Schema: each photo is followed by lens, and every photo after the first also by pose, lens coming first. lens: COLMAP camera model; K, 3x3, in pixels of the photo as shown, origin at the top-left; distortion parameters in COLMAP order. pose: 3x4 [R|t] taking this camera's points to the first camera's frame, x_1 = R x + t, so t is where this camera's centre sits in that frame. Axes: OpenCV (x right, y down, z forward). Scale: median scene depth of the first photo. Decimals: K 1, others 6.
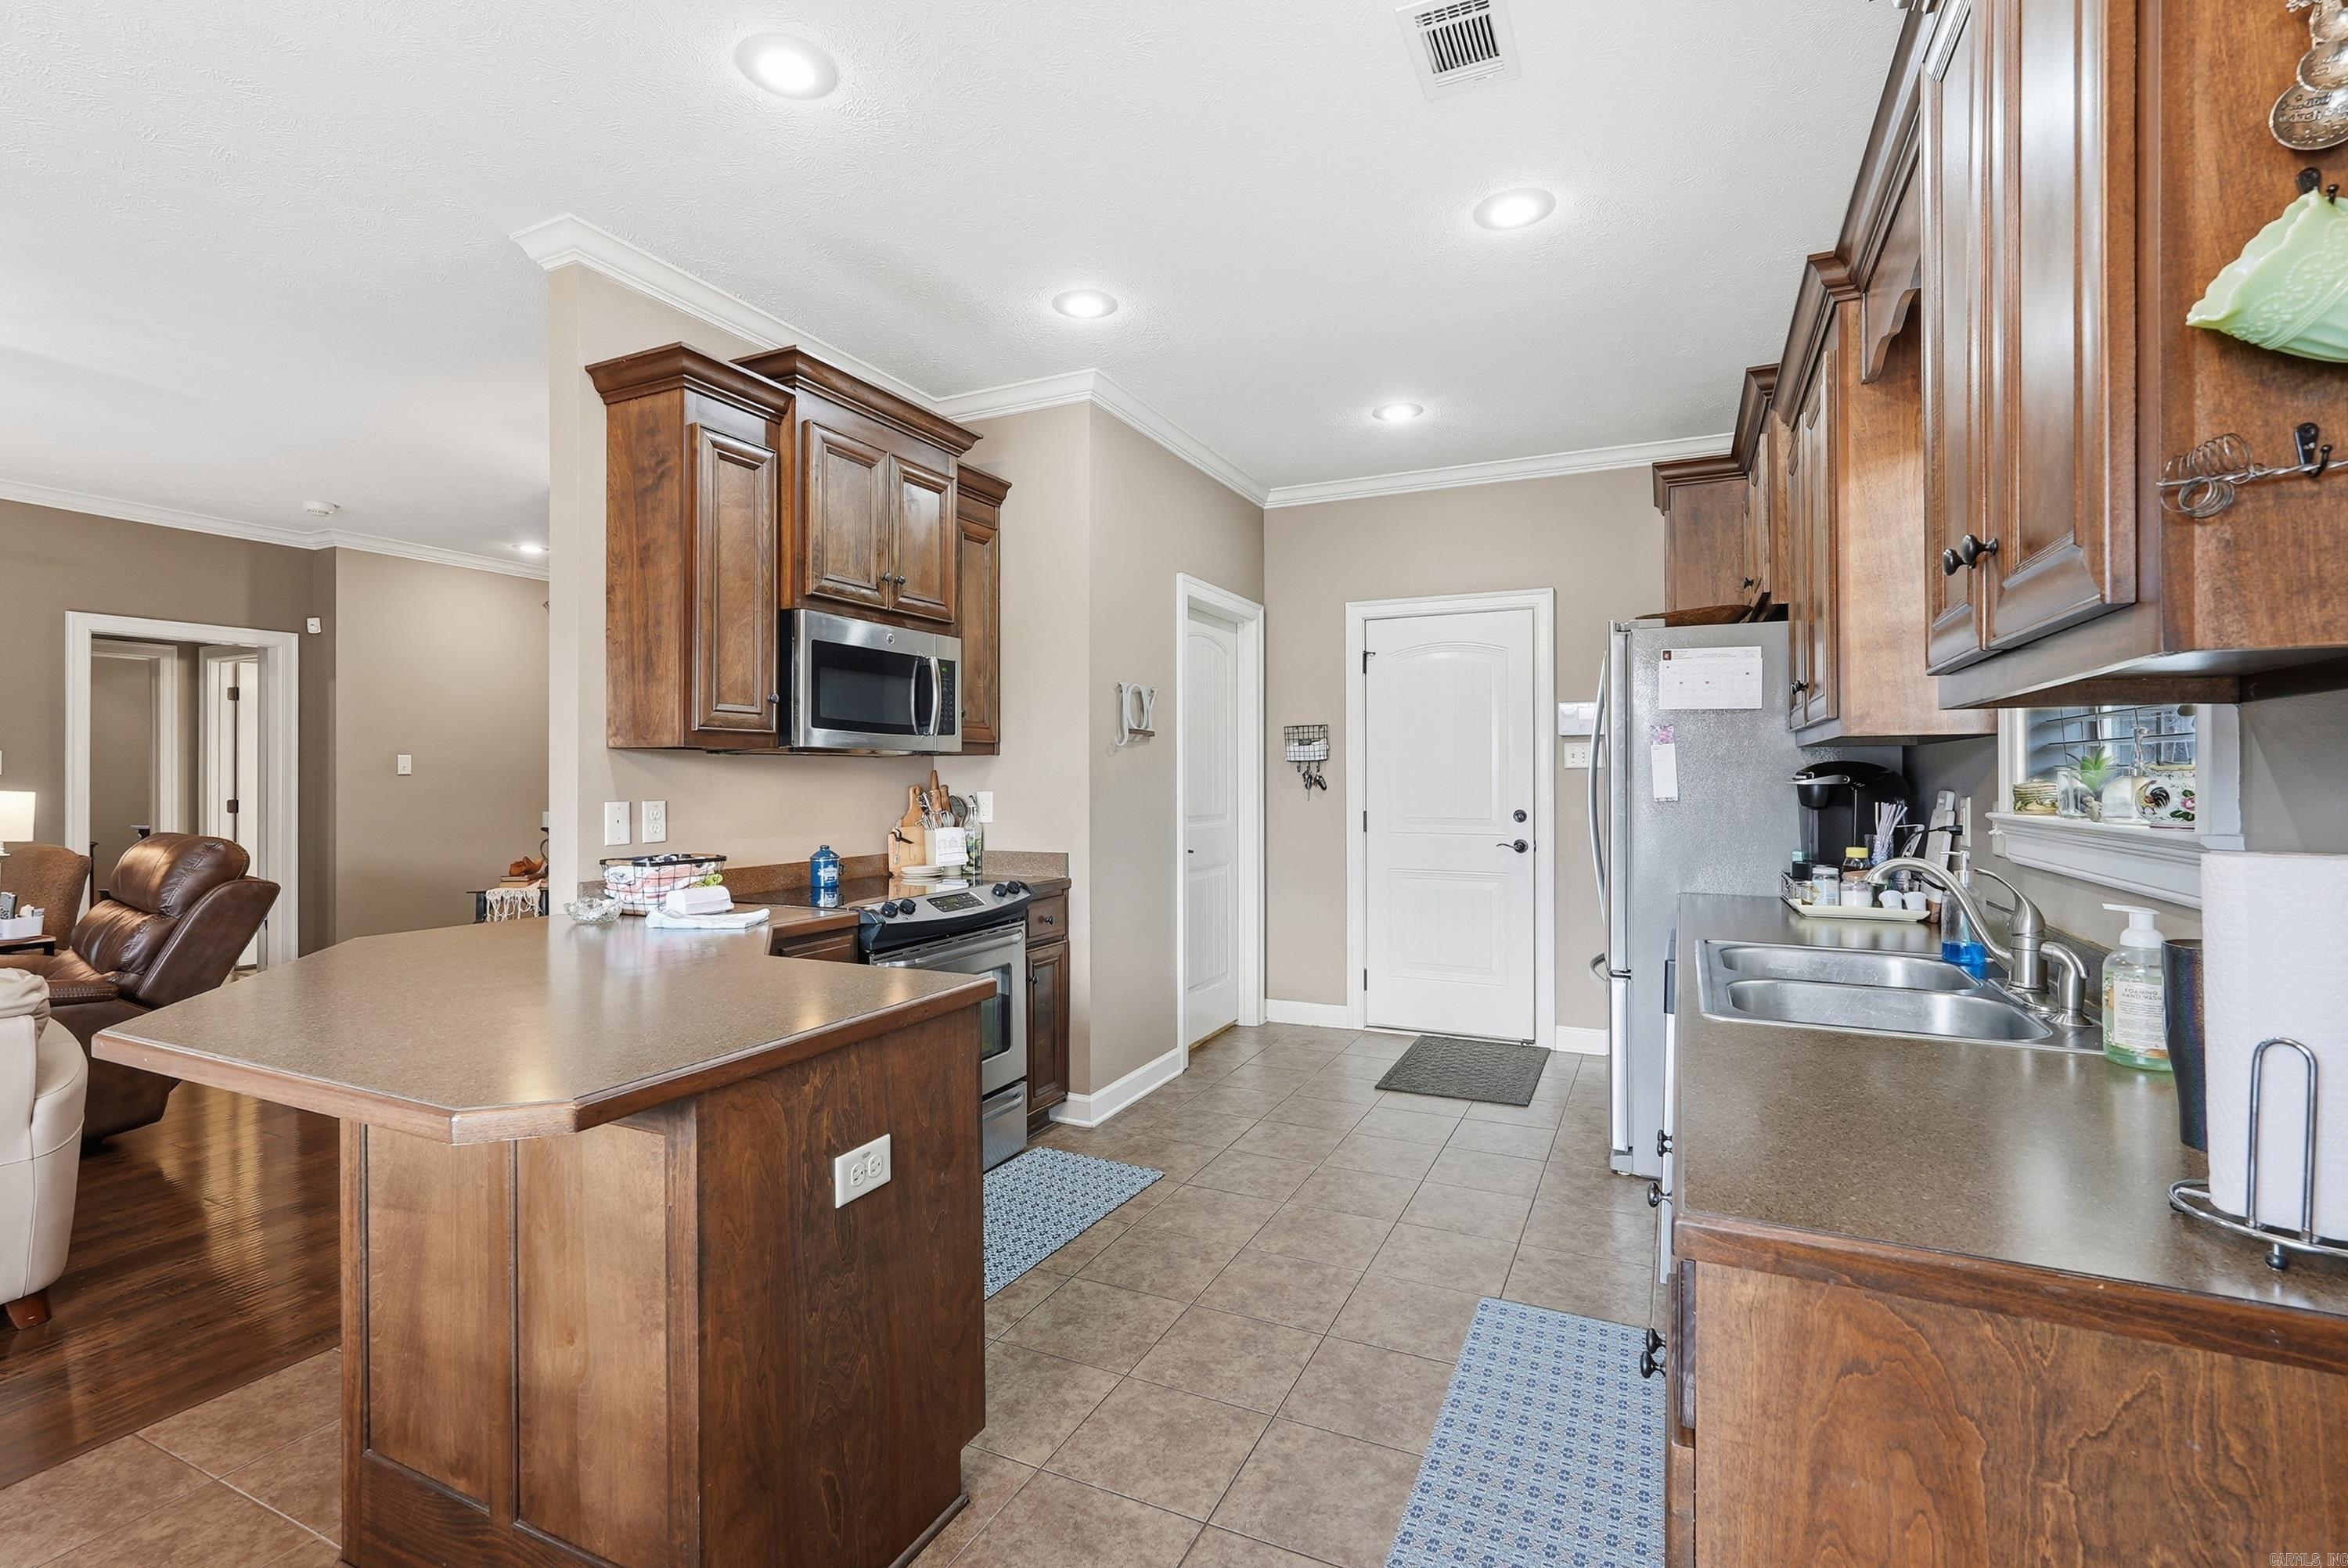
lens RADIAL K [[1058.0, 0, 1196.2], [0, 1058.0, 782.5], [0, 0, 1]] dist [-0.014541, 0.006587]
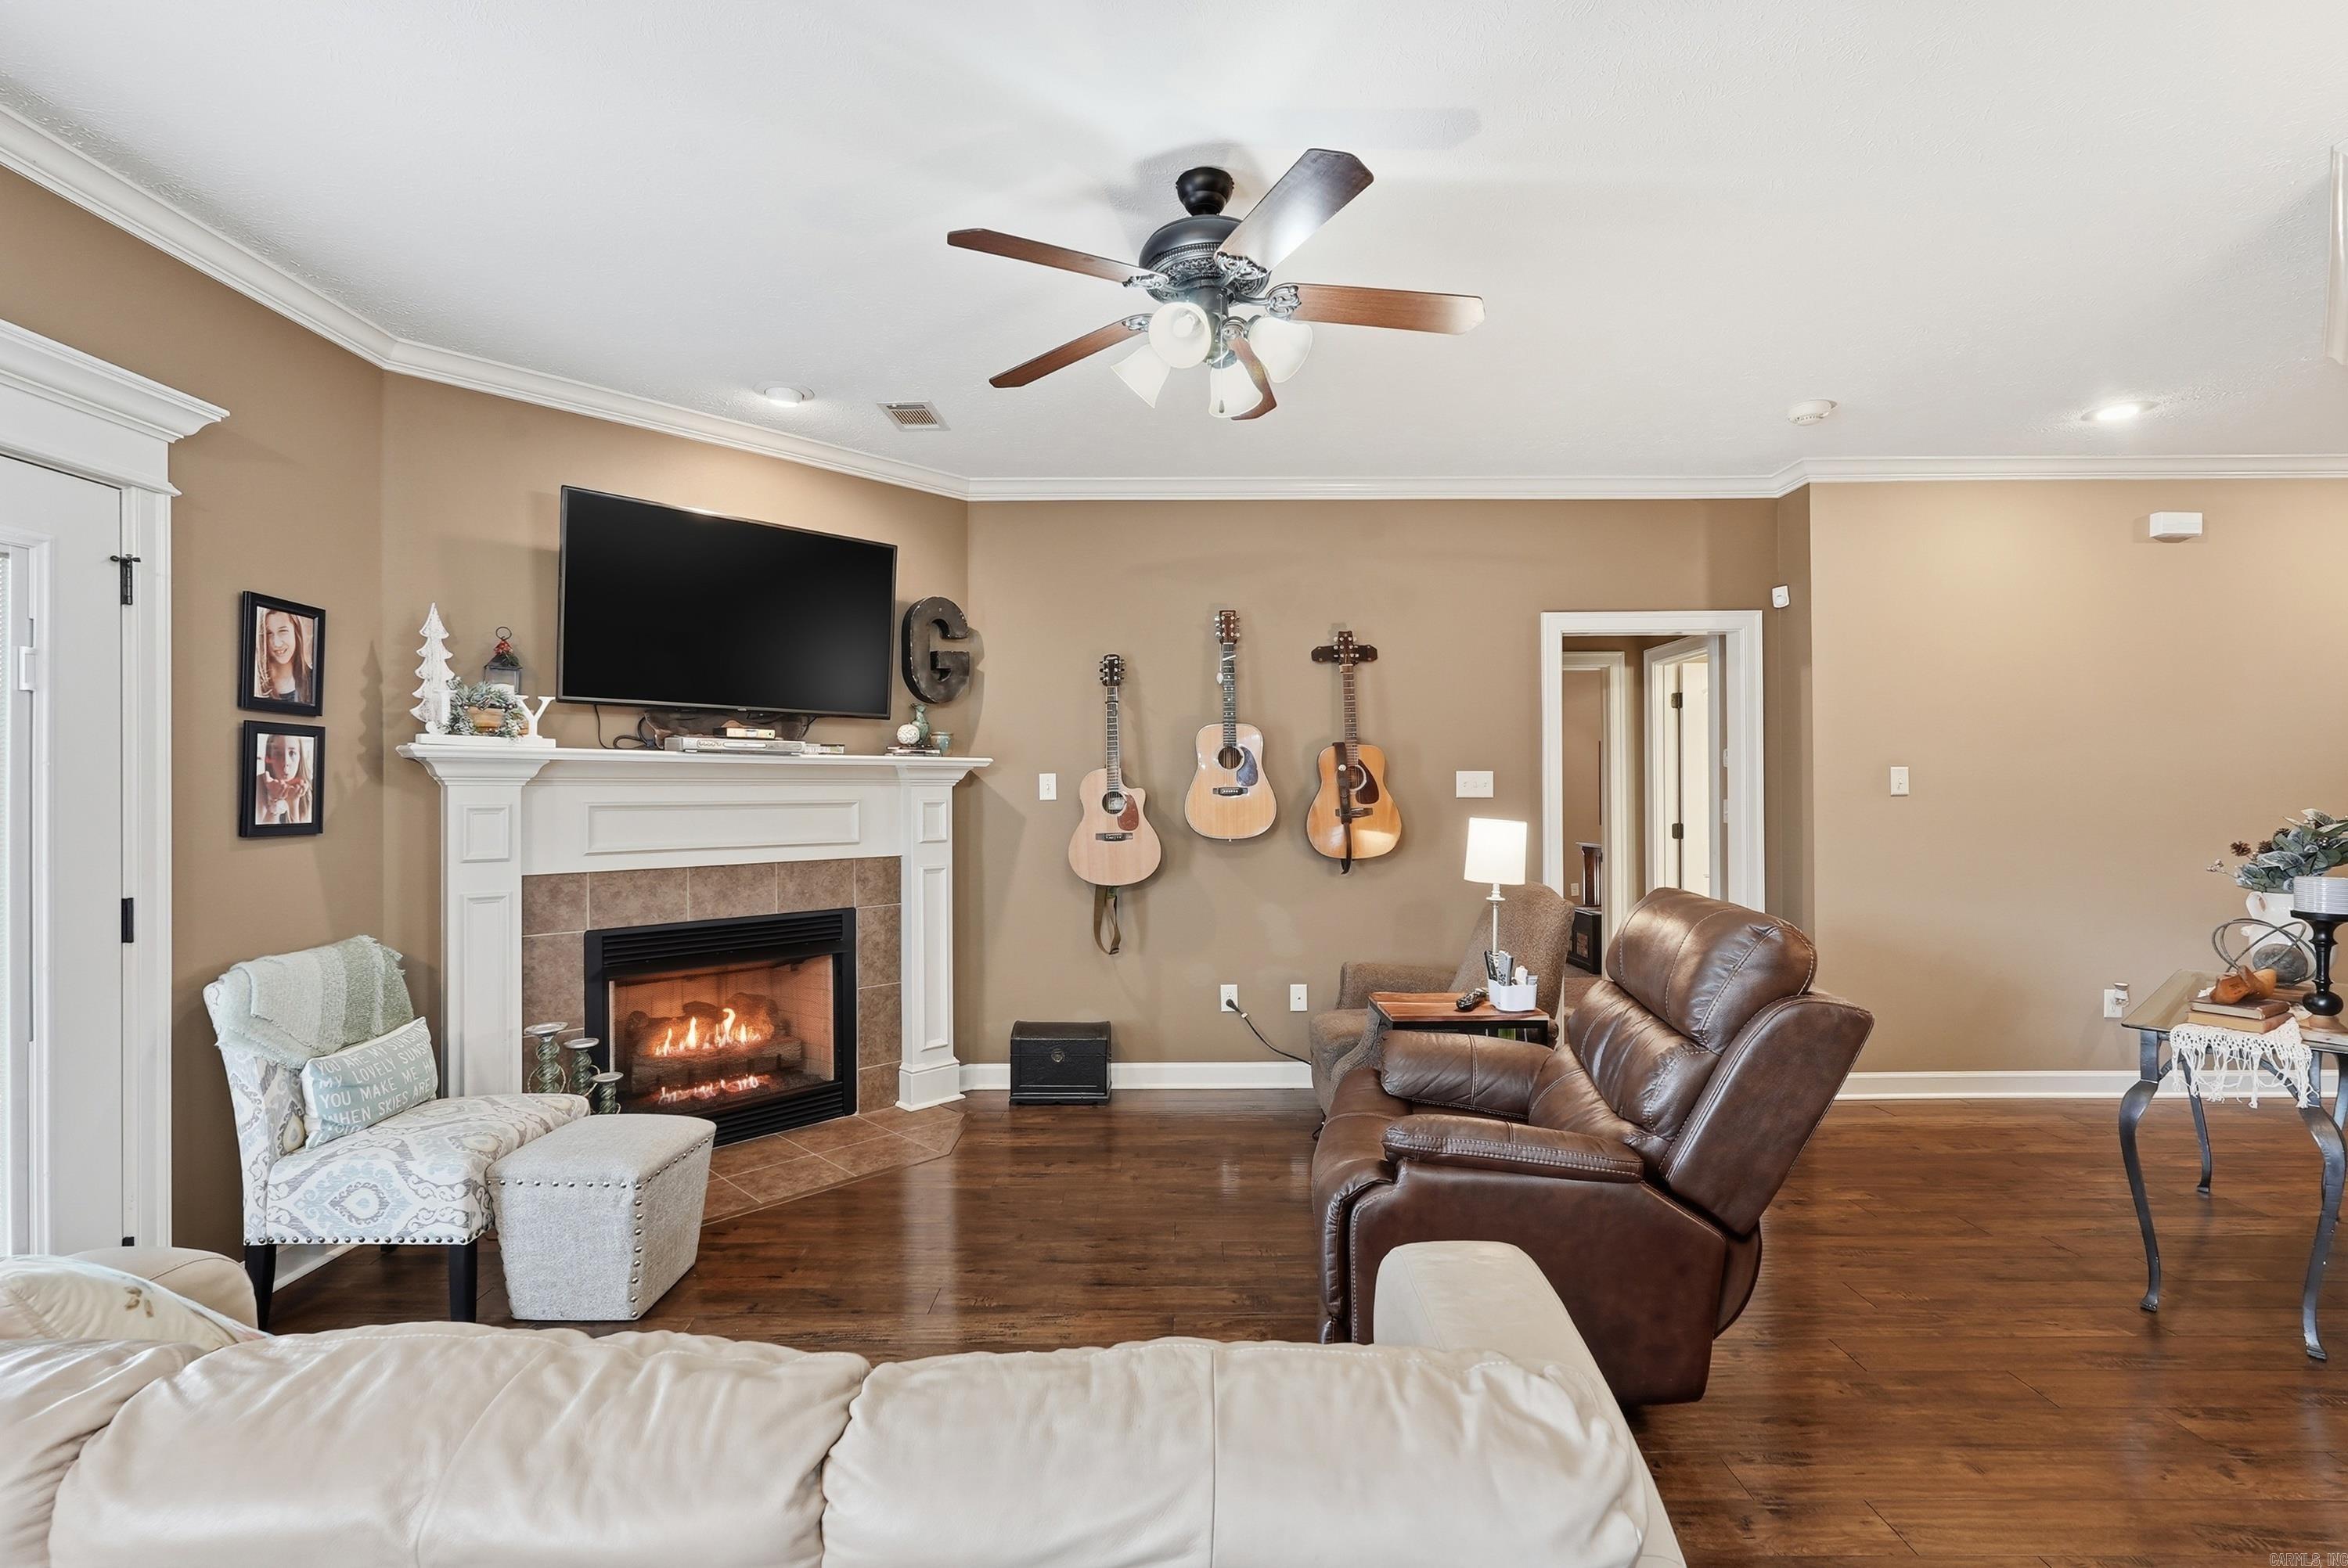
lens RADIAL K [[1058.0, 0, 1168.9], [0, 1058.0, 781.0], [0, 0, 1]] dist [-0.014541, 0.006587]
pose [[0.422469, -0.011039, -0.906310, -0.630742], [-0.001635, 0.999915, -0.012942, -0.014948], [0.906376, 0.006950, 0.422415, 0.529961]]
